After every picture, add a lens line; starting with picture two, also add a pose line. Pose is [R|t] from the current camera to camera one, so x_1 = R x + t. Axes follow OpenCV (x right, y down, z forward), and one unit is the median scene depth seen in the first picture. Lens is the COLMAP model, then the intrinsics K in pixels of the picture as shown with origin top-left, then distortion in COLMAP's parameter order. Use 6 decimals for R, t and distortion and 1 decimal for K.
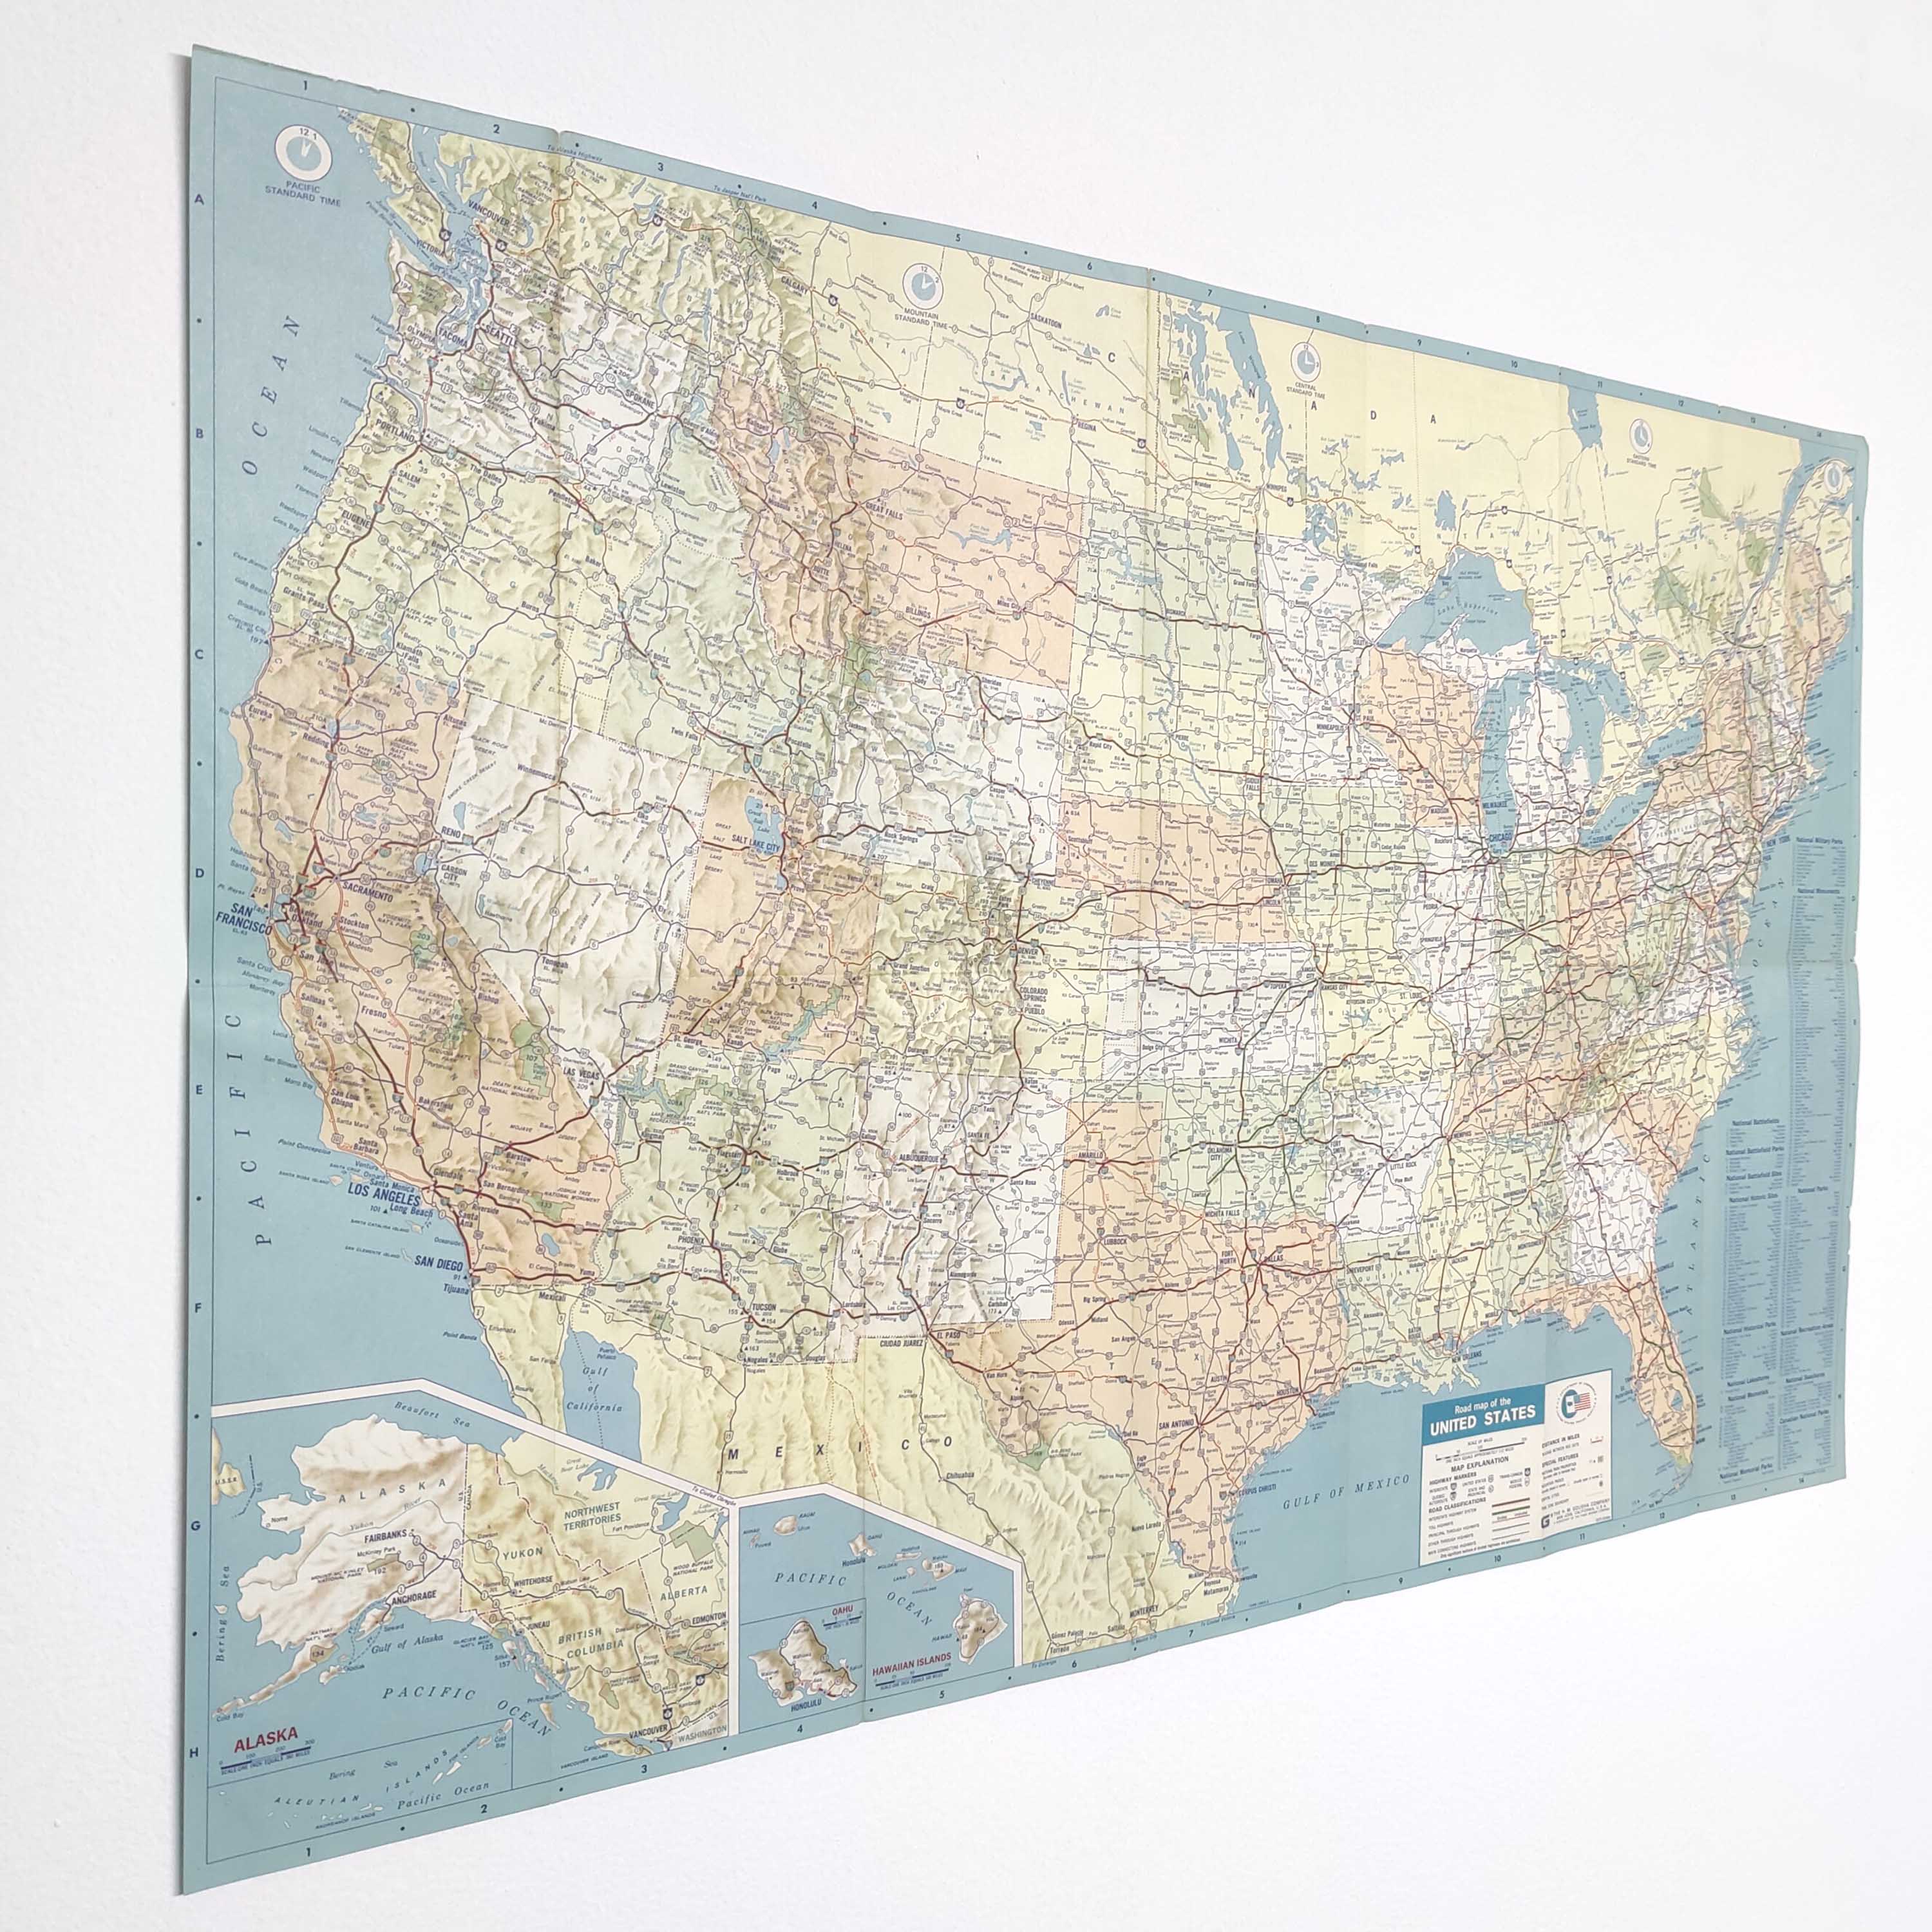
lens RADIAL K [[1971.4, 0, 1020.4], [0, 1971.4, 959.9], [0, 0, 1]] dist [-0.021619, 0.109211]
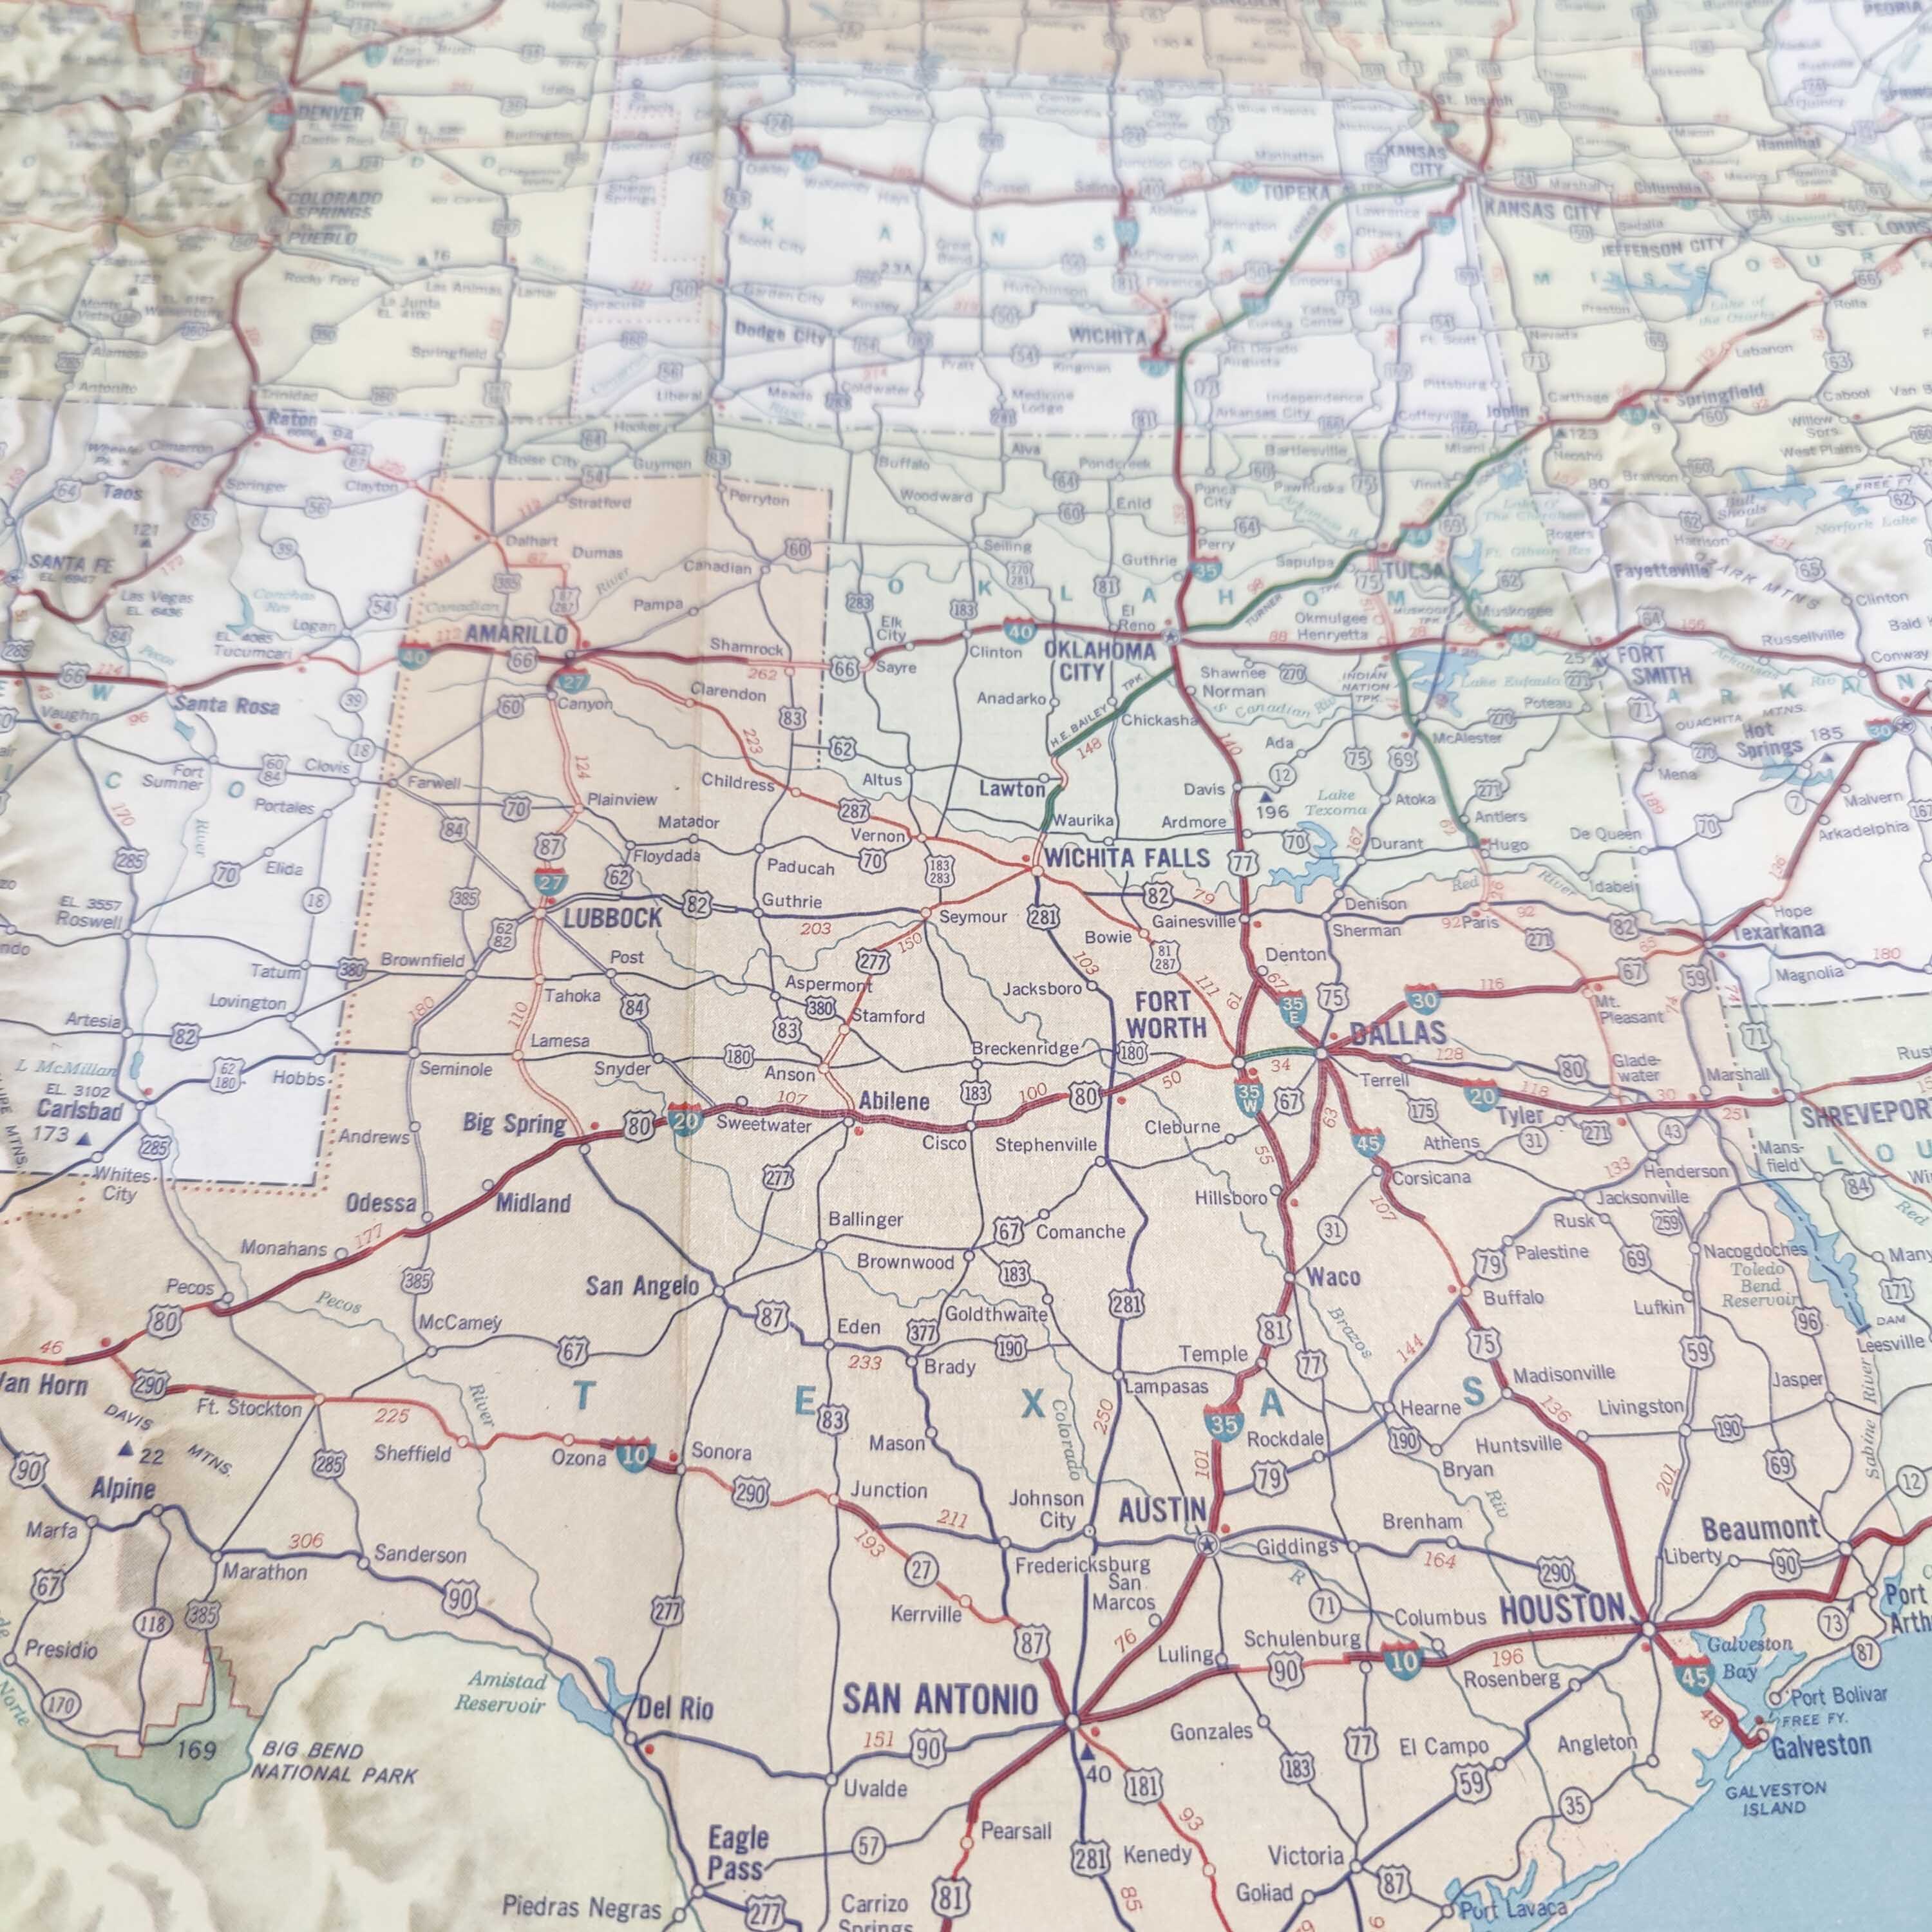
lens RADIAL K [[1786.1, 0, 920.8], [0, 1786.1, 1006.7], [0, 0, 1]] dist [-0.045527, 0.040925]
pose [[0.856310, -0.211067, -0.471364, 0.191272], [0.020102, 0.925608, -0.377949, 0.242104], [0.516071, 0.314166, 0.796850, 0.824277]]
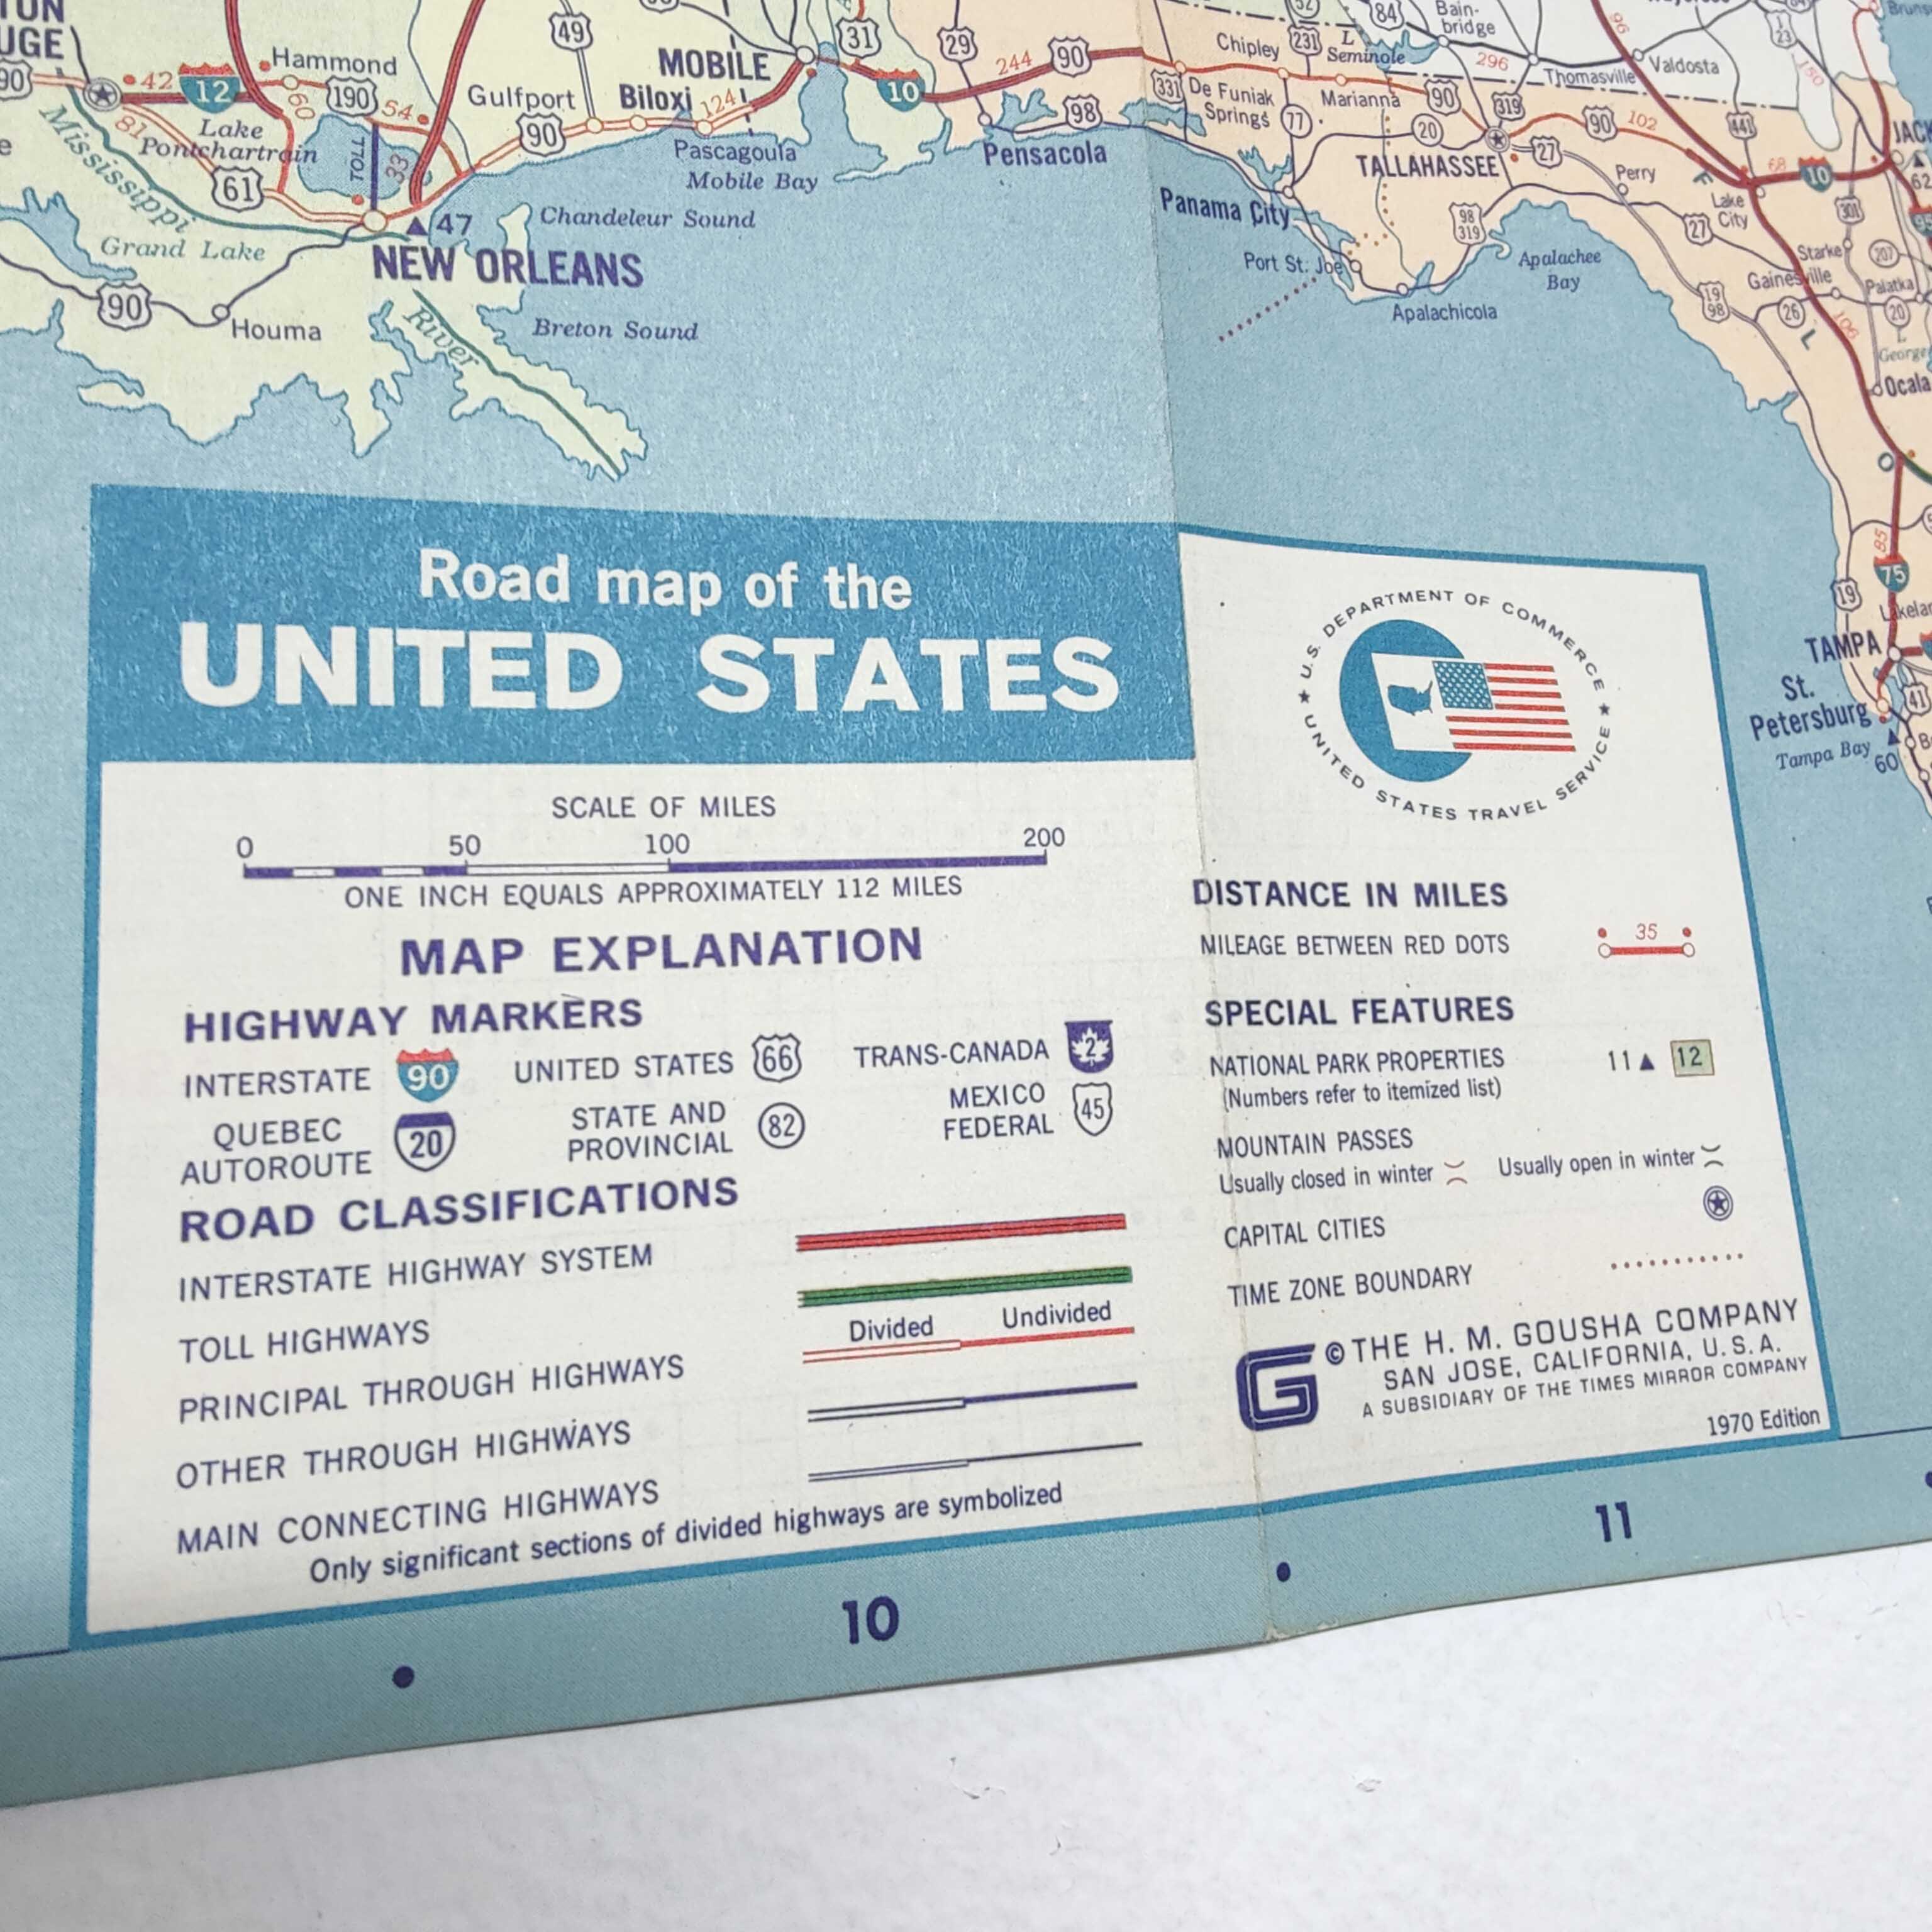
lens RADIAL K [[1684.9, 0, 908.6], [0, 1684.9, 935.8], [0, 0, 1]] dist [0.058806, -0.077599]
pose [[0.945596, -0.113762, -0.304805, 0.329202], [0.060065, 0.981813, -0.180100, 0.316400], [0.319750, 0.151994, 0.935231, 0.999776]]
